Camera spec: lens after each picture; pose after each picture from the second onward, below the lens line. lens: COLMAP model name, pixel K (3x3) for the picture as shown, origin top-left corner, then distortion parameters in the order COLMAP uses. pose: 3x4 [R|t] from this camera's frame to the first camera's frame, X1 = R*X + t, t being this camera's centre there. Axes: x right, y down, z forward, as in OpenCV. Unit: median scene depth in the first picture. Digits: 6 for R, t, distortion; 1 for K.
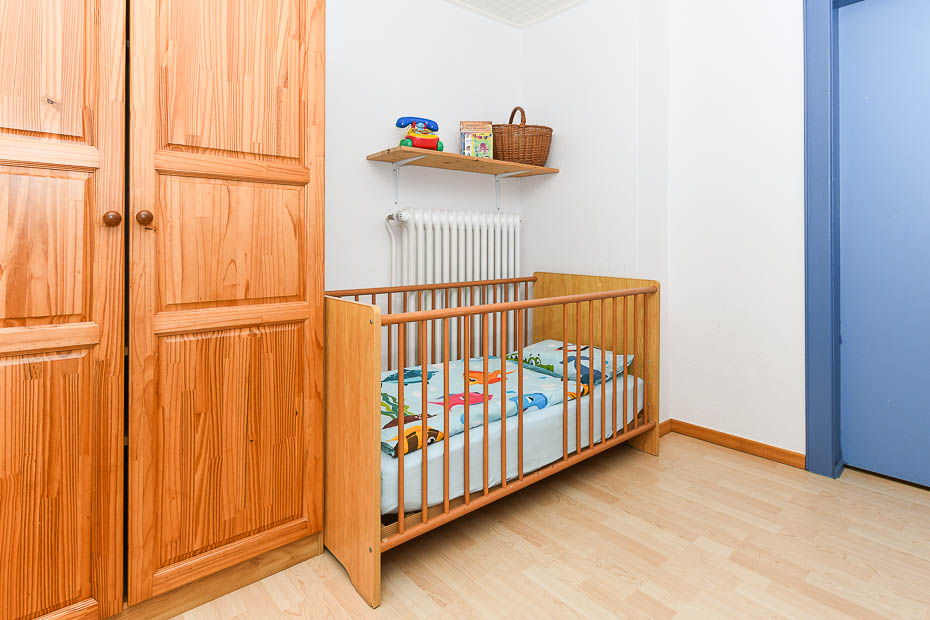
lens RADIAL K [[495.0, 0, 462.8], [0, 495.0, 241.1], [0, 0, 1]] dist [0.002779, 0.000683]
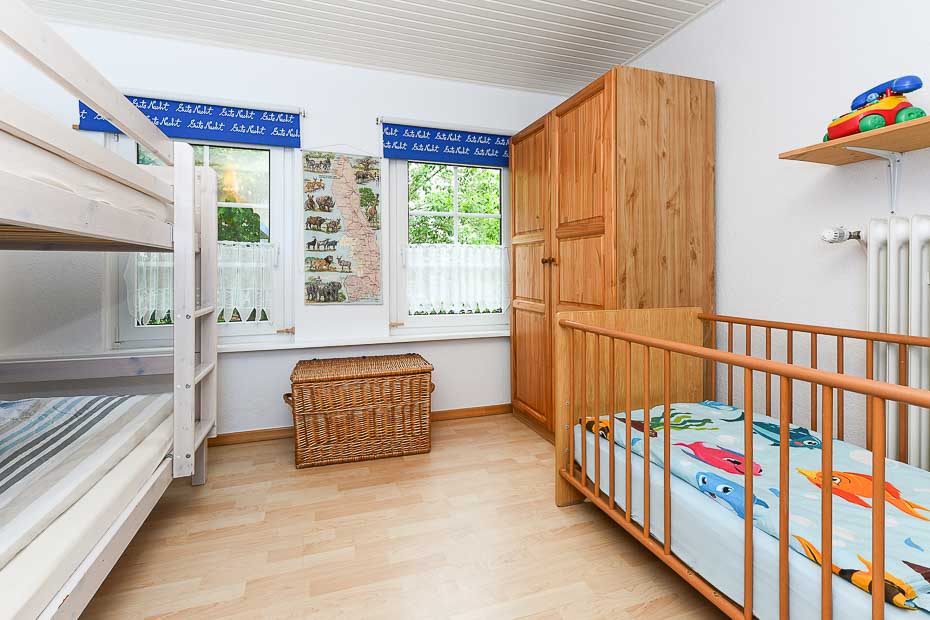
lens RADIAL K [[433.4, 0, 461.8], [0, 433.4, 273.4], [0, 0, 1]] dist [0.000047, 0.000000]
pose [[-0.365115, 0.002376, -0.930959, 0.939751], [0.005242, 0.999986, 0.000497, 0.006089], [0.930948, -0.004698, -0.365122, 0.959687]]
